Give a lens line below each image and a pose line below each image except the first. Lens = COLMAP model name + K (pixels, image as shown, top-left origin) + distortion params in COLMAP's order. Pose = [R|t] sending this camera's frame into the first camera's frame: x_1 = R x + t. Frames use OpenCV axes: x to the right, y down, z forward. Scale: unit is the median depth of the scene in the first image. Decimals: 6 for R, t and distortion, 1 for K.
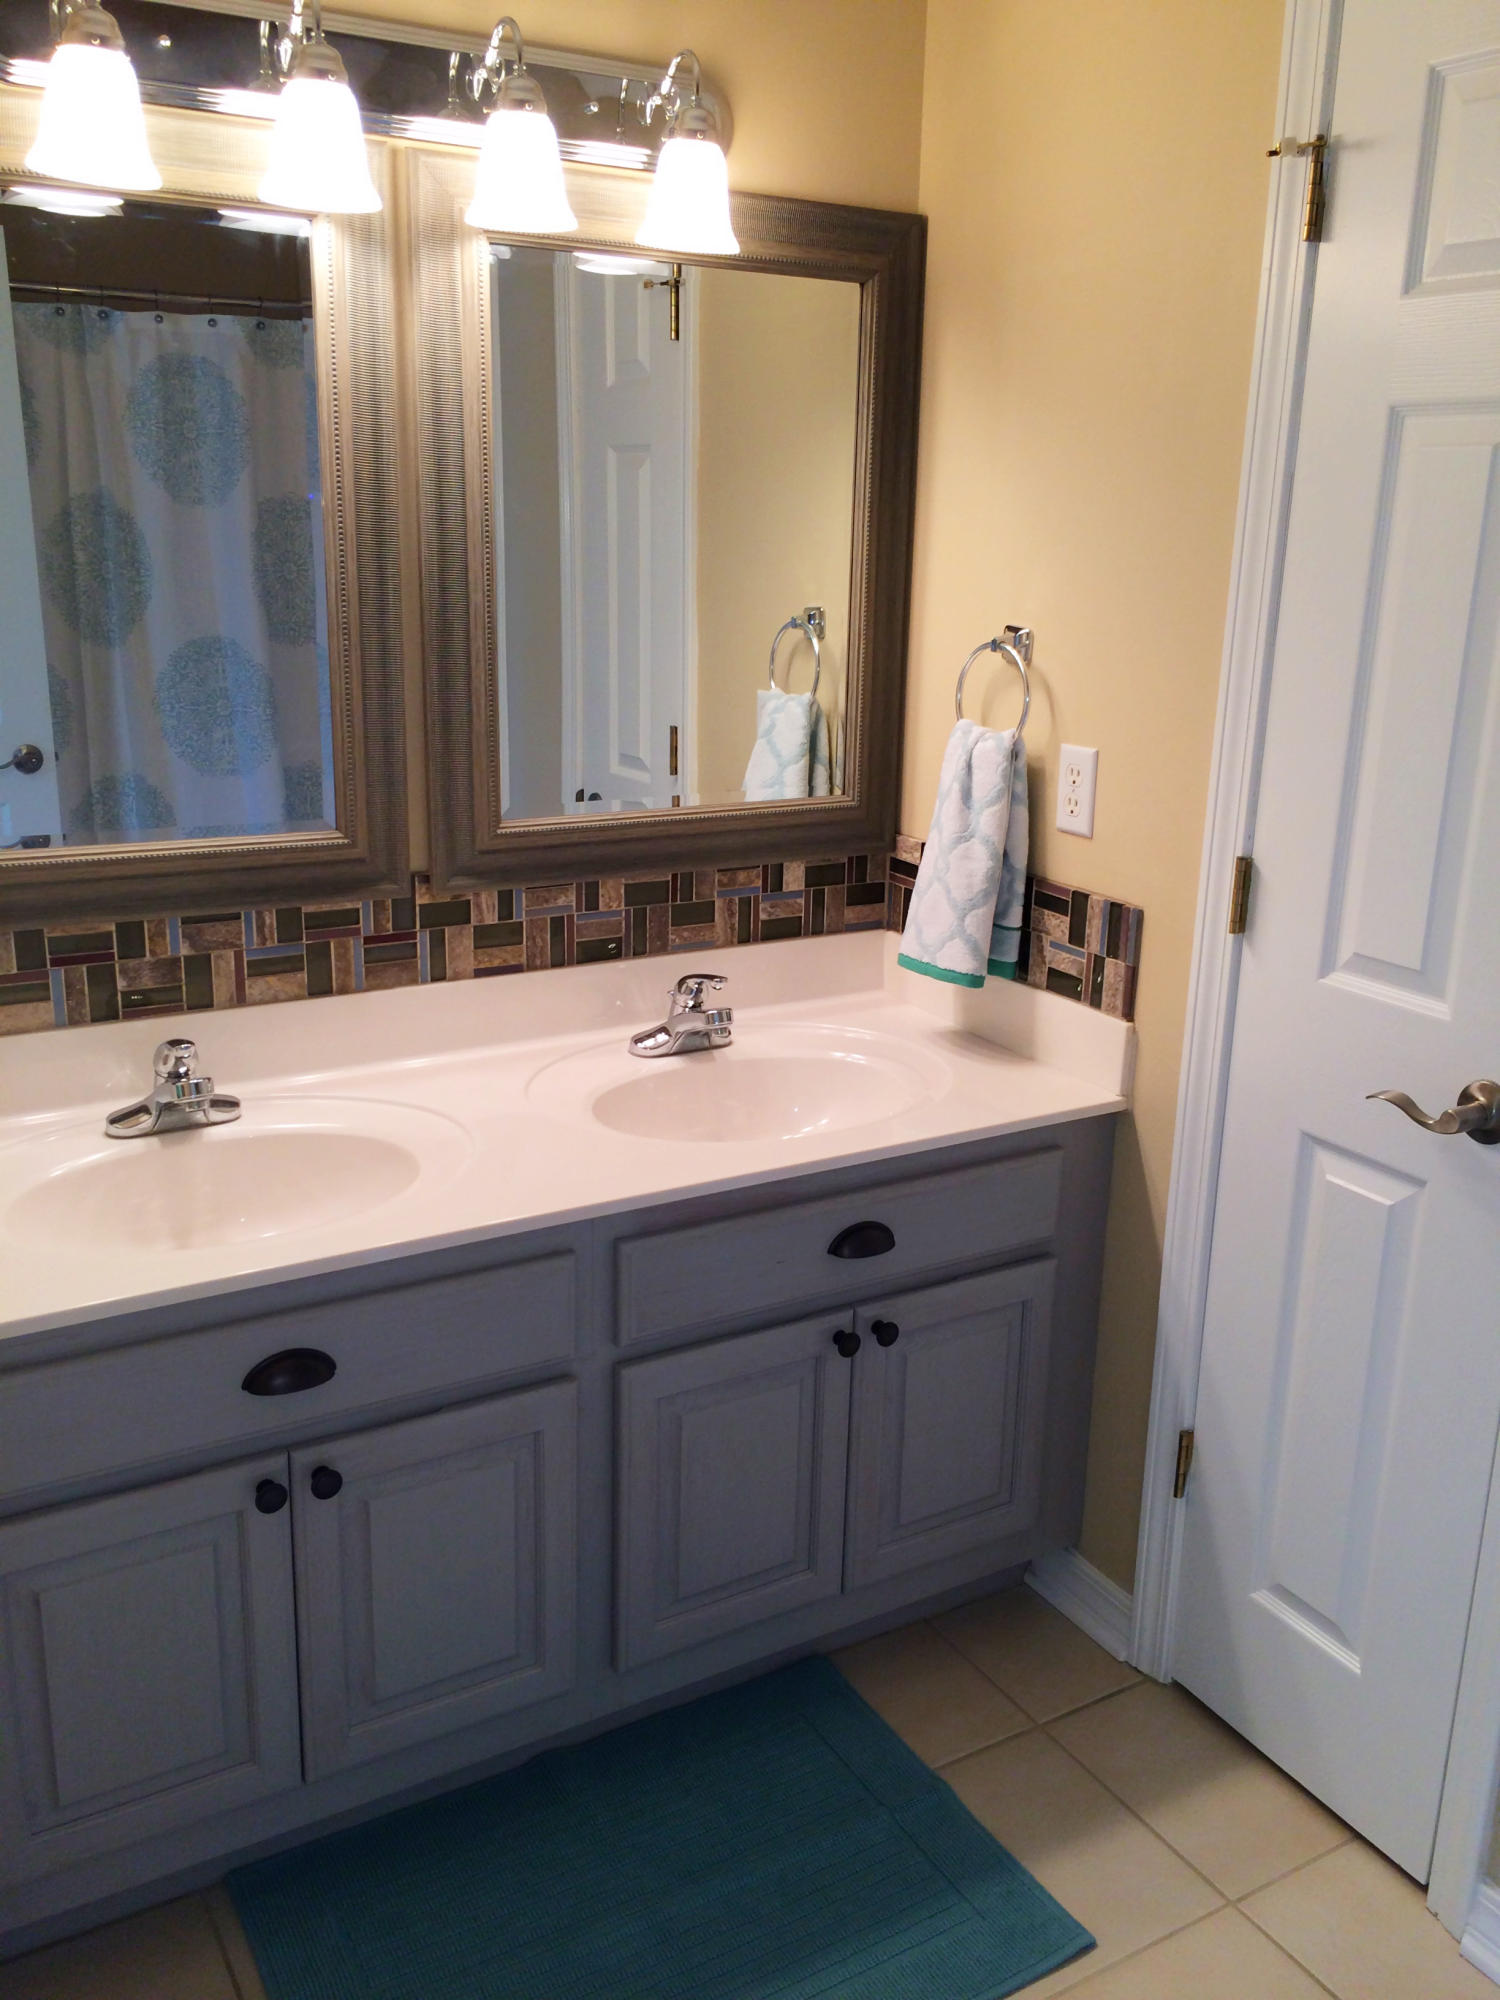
lens RADIAL K [[1733.7, 0, 760.3], [0, 1733.7, 980.8], [0, 0, 1]] dist [0.107557, -0.184929]
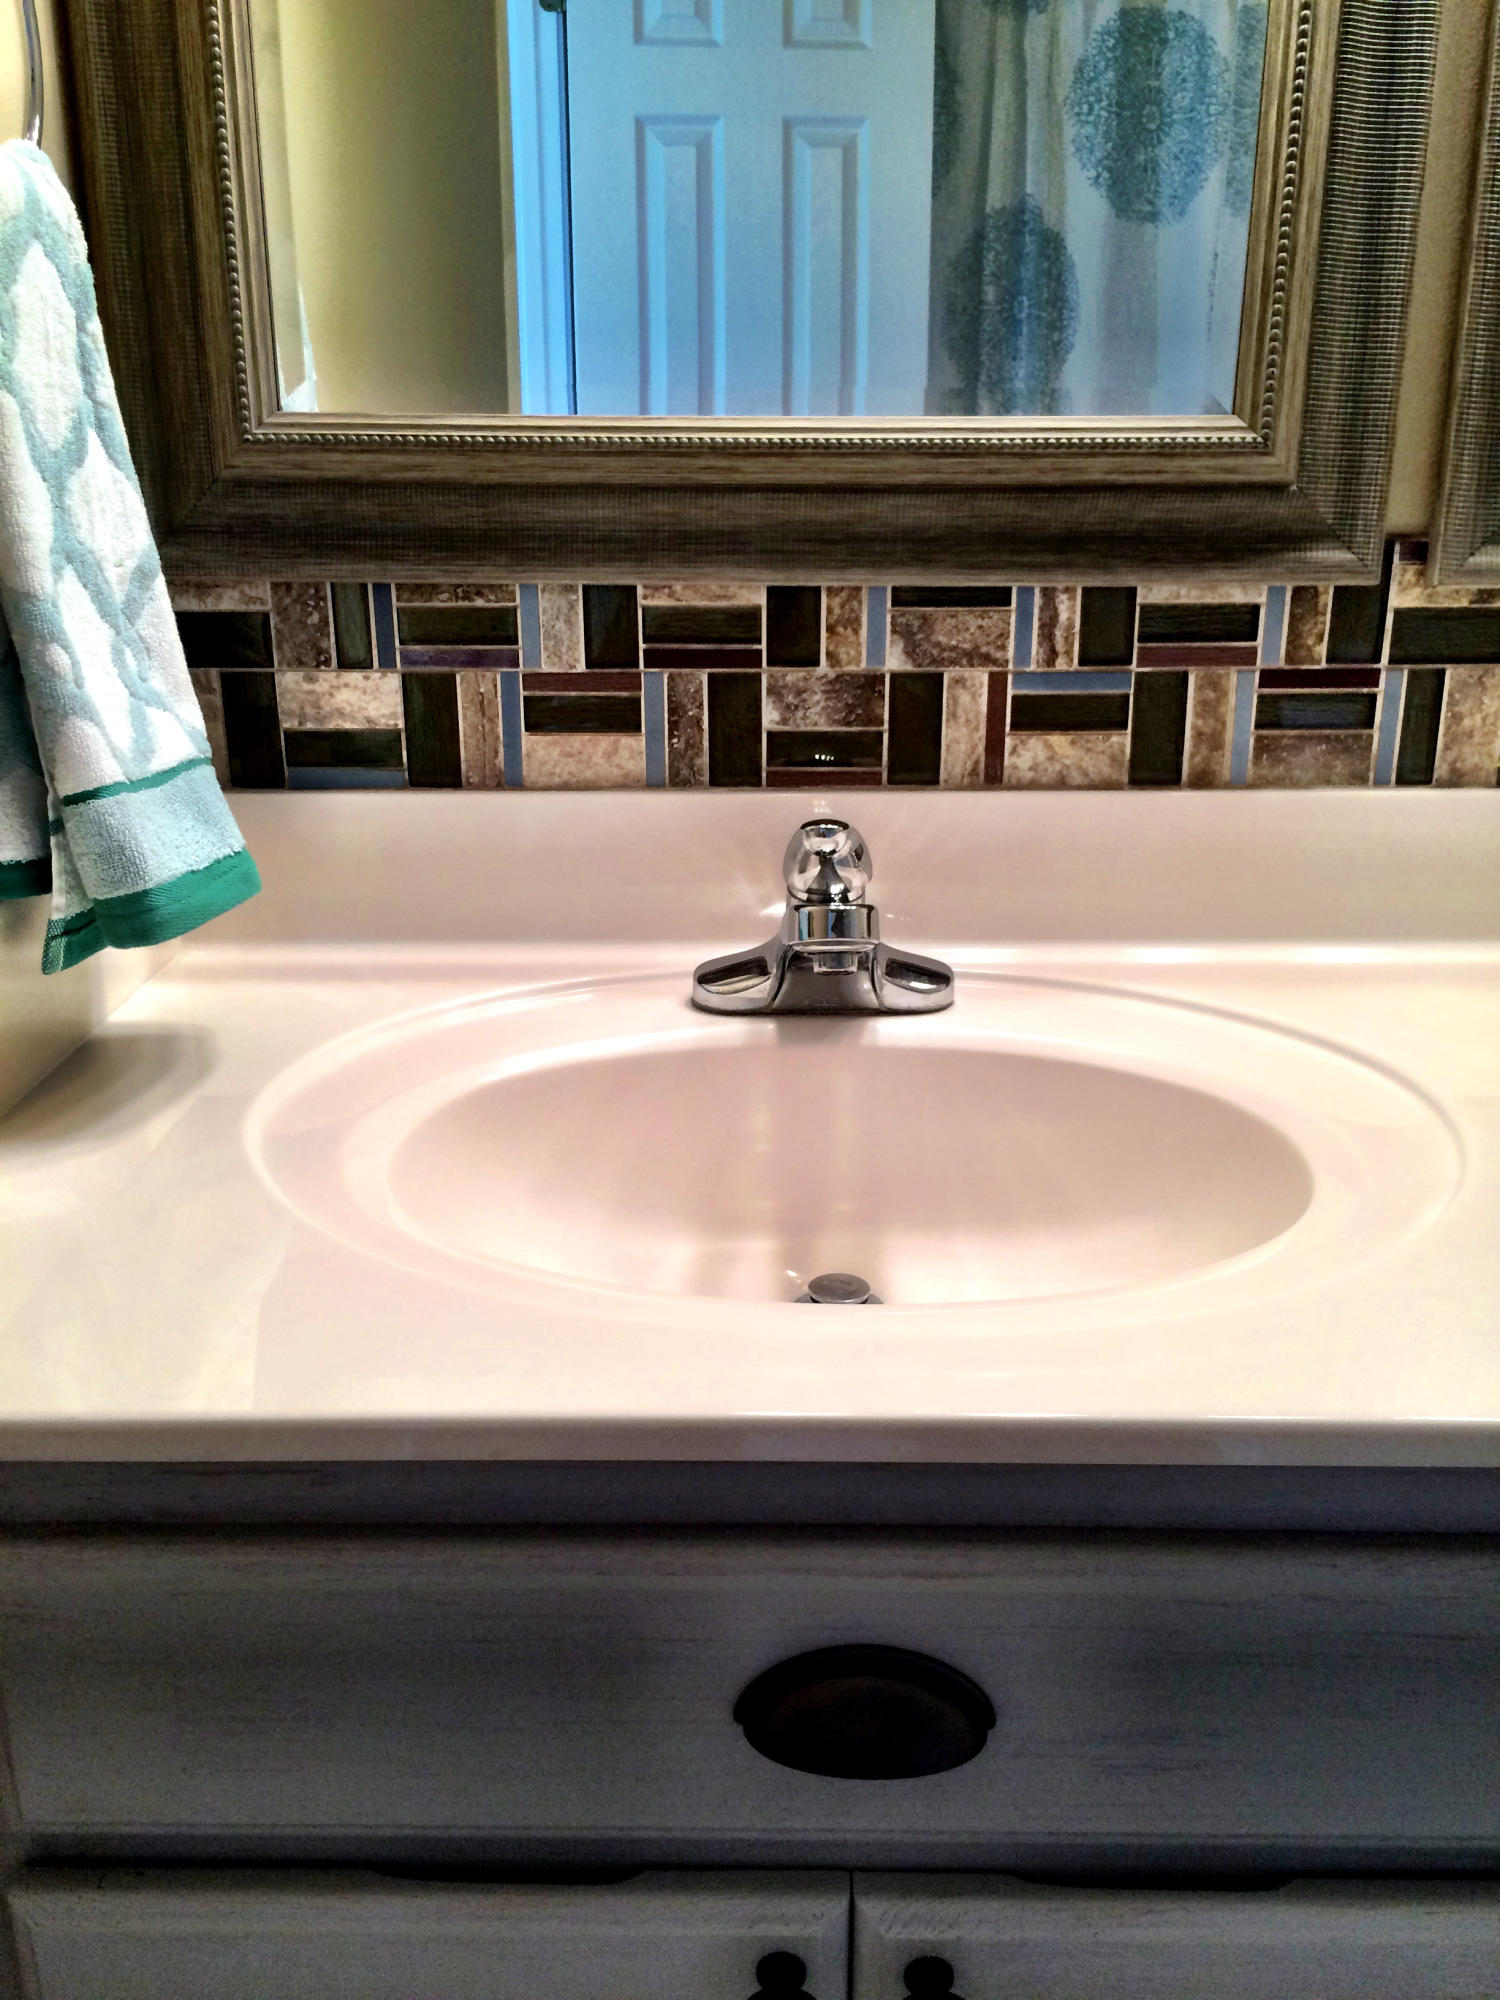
lens RADIAL K [[1733.7, 0, 760.3], [0, 1733.7, 980.8], [0, 0, 1]] dist [0.107557, -0.184929]
pose [[0.860795, 0.130172, -0.492023, -0.104421], [-0.116348, 0.991469, 0.058756, 0.047131], [0.495474, 0.006669, 0.868597, 0.541561]]
